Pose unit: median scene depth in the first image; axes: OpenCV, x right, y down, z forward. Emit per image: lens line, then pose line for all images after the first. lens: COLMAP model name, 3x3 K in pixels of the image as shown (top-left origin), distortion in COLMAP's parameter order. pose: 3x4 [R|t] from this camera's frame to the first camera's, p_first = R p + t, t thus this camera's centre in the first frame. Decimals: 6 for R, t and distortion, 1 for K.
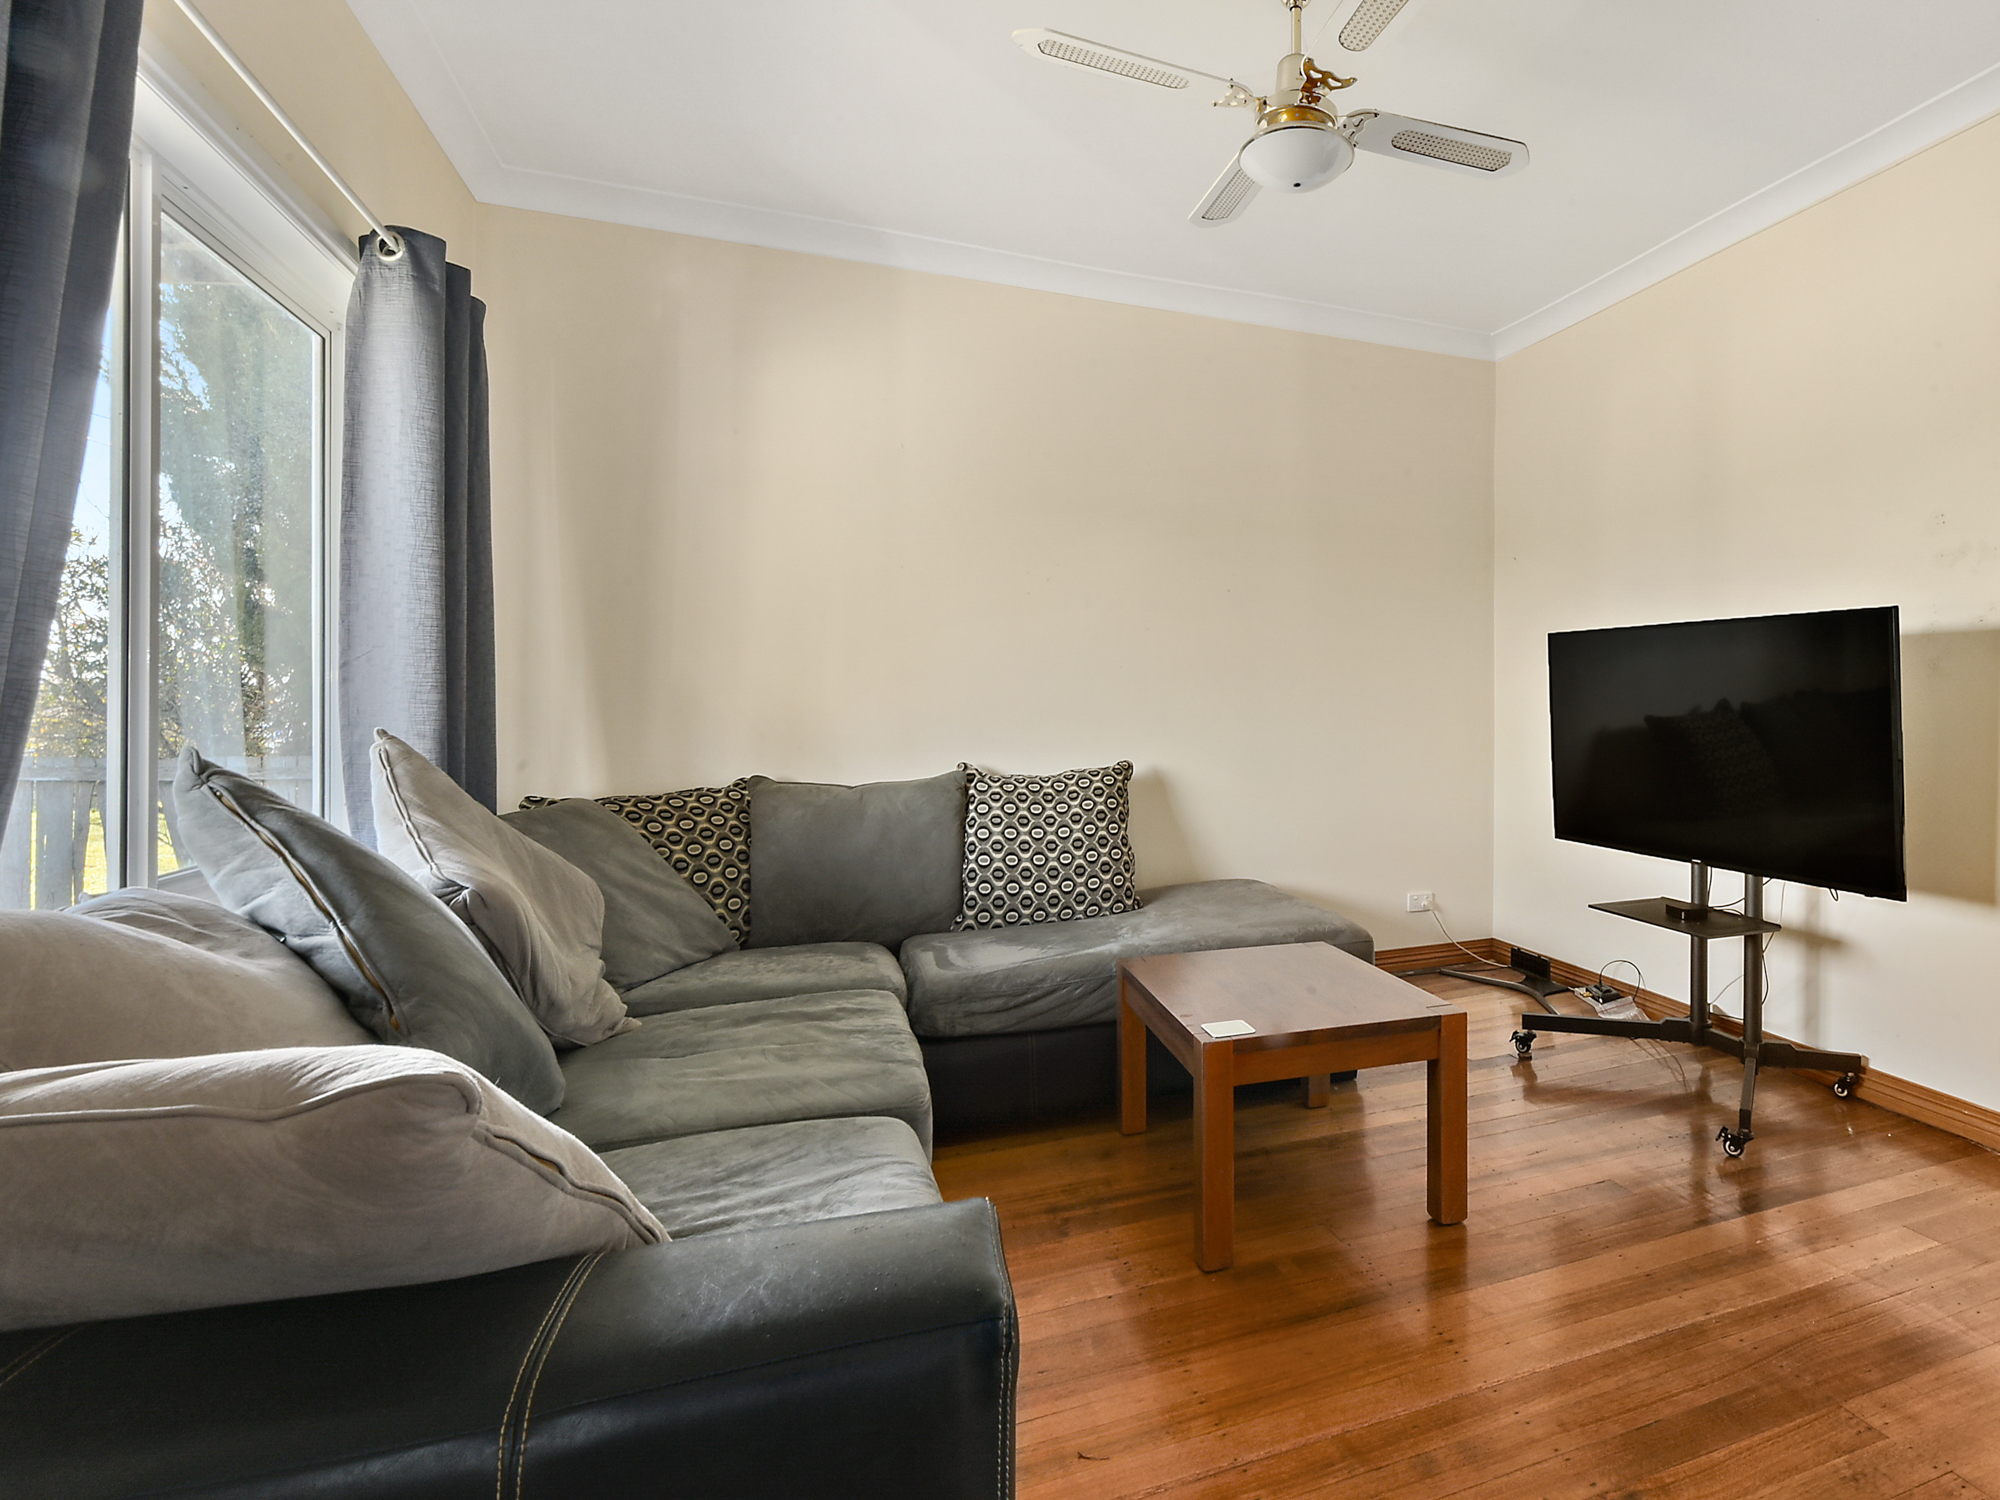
lens RADIAL K [[927.3, 0, 1000.0], [0, 927.3, 750.0], [0, 0, 1]] dist [0.001500, 0.000288]
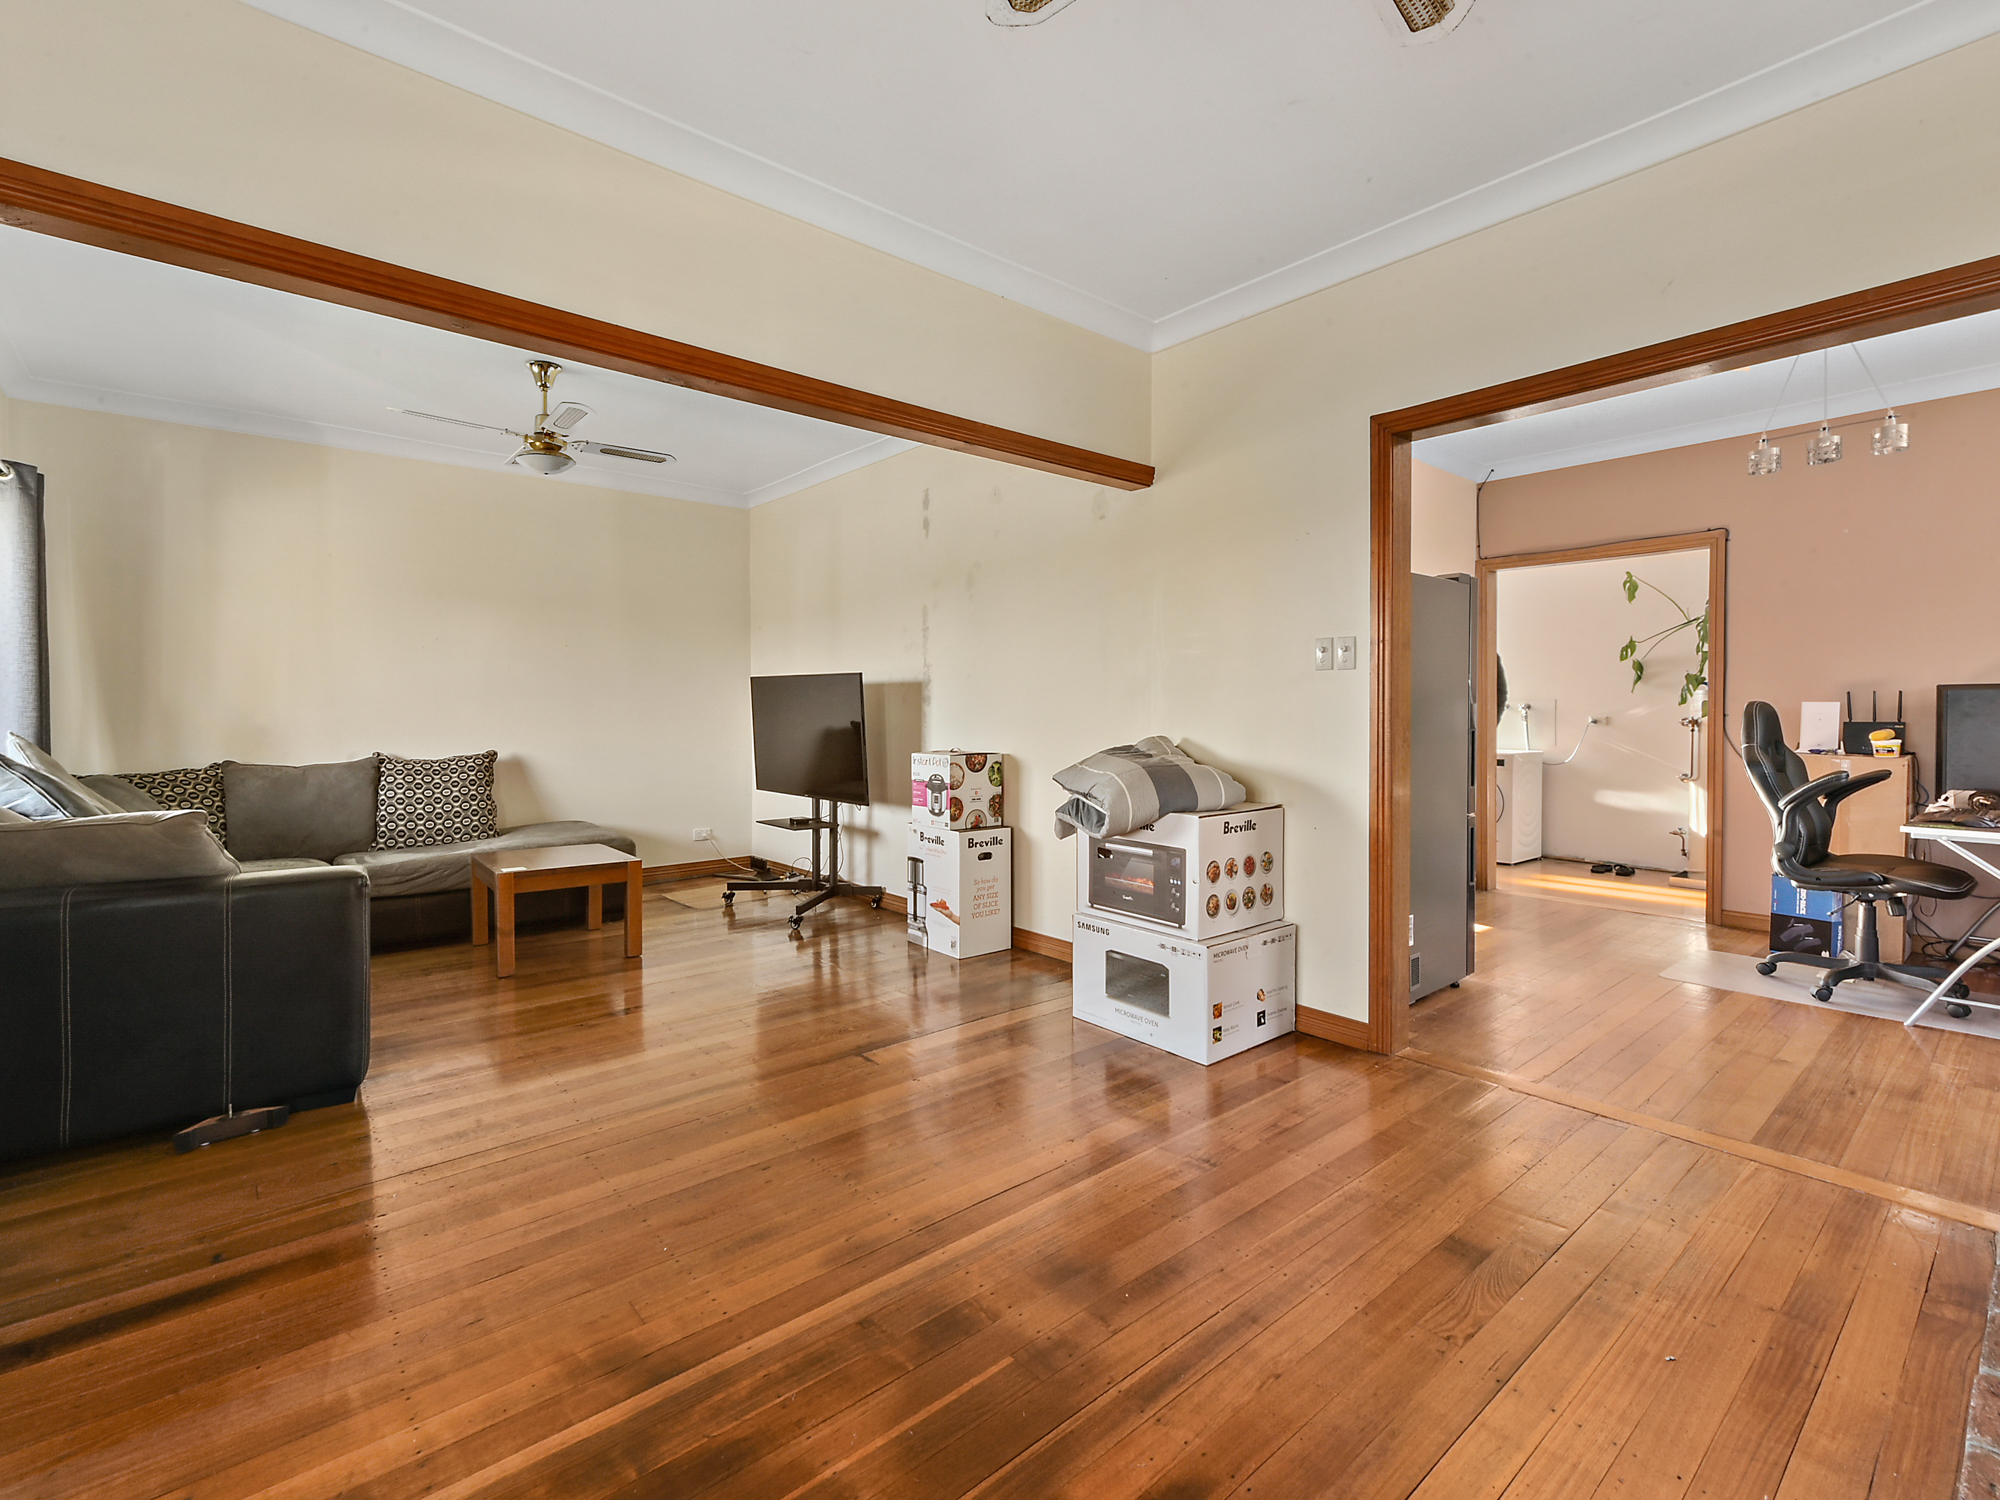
lens RADIAL K [[940.4, 0, 941.4], [0, 940.4, 748.5], [0, 0, 1]] dist [-0.012473, 0.000277]
pose [[0.891249, -0.014605, 0.453279, 0.101383], [0.017898, 0.999835, -0.002975, 0.030909], [-0.453161, 0.010764, 0.891364, -0.936090]]
